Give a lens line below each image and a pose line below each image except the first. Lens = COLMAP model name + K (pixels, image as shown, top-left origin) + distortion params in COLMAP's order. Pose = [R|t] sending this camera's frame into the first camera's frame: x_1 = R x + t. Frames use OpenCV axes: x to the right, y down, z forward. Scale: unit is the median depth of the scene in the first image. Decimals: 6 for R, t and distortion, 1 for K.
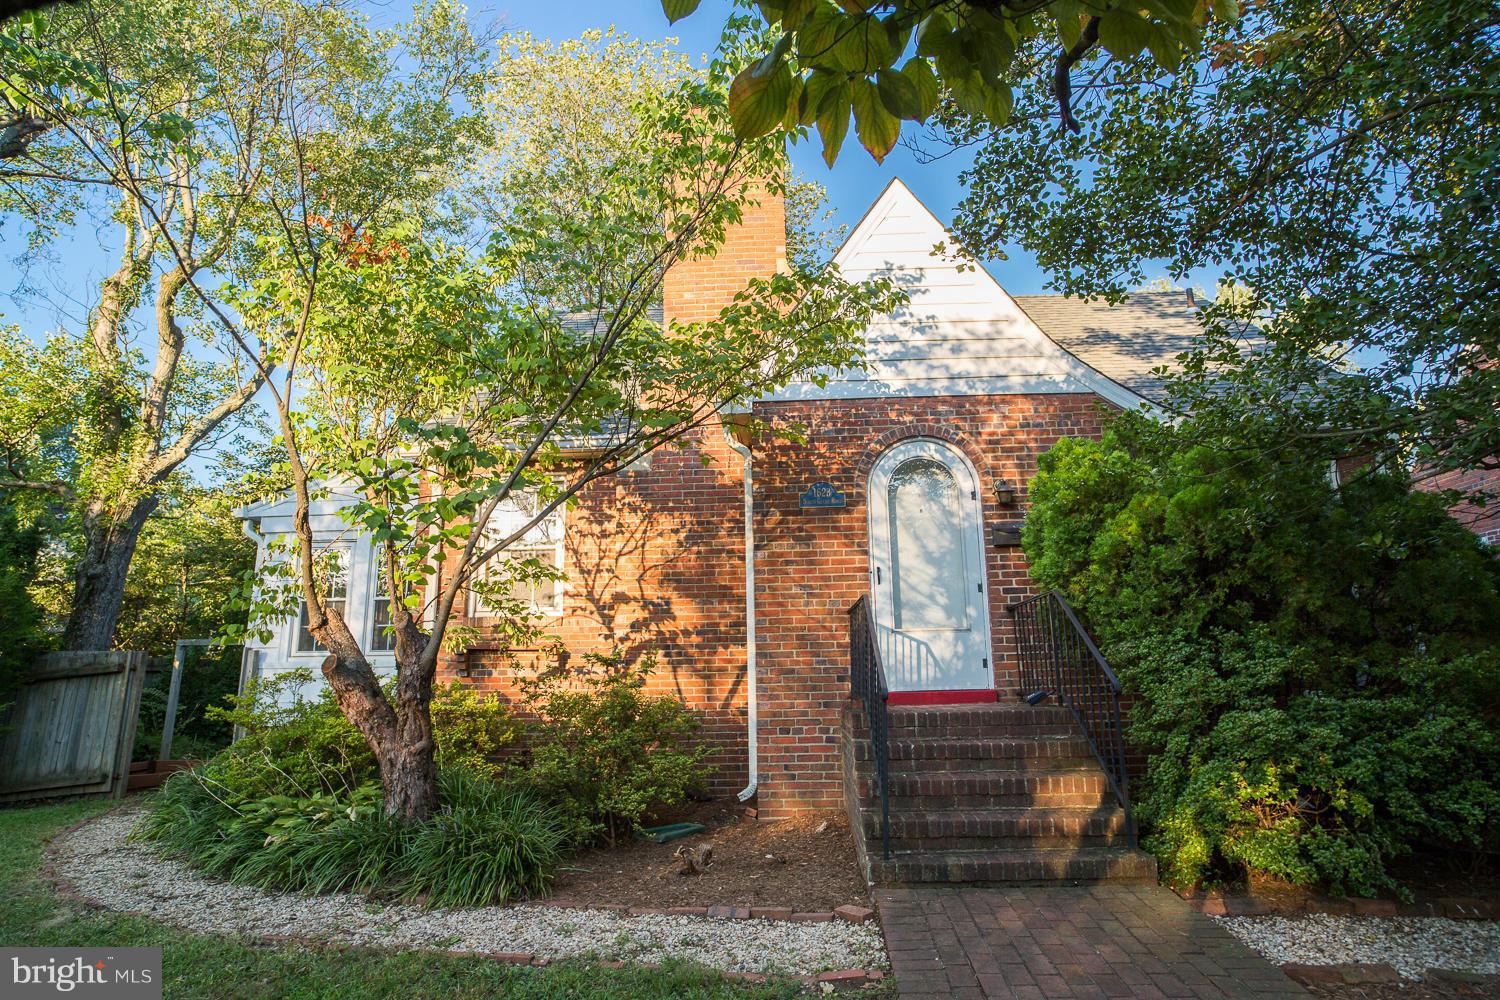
lens RADIAL K [[903.9, 0, 760.6], [0, 903.9, 484.4], [0, 0, 1]] dist [-0.088014, 0.083444]
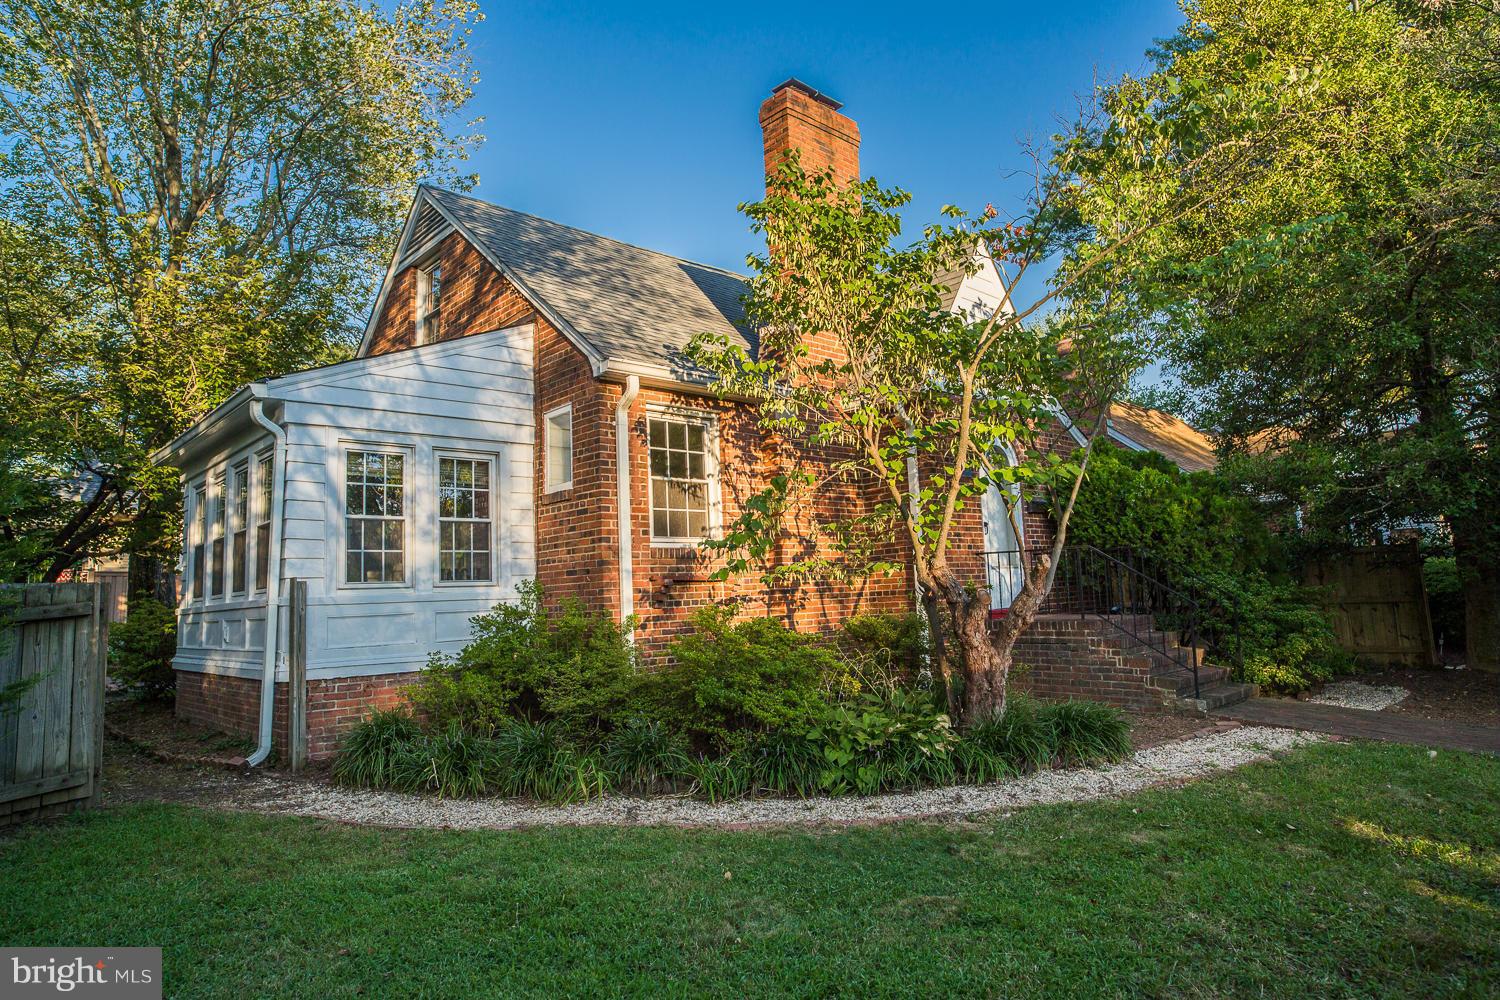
lens RADIAL K [[903.9, 0, 760.6], [0, 903.9, 484.4], [0, 0, 1]] dist [-0.088014, 0.083444]
pose [[0.689949, 0.083381, 0.719040, -0.948468], [-0.121333, 0.992611, 0.001320, 0.065355], [-0.713617, -0.088153, 0.694968, 0.241202]]
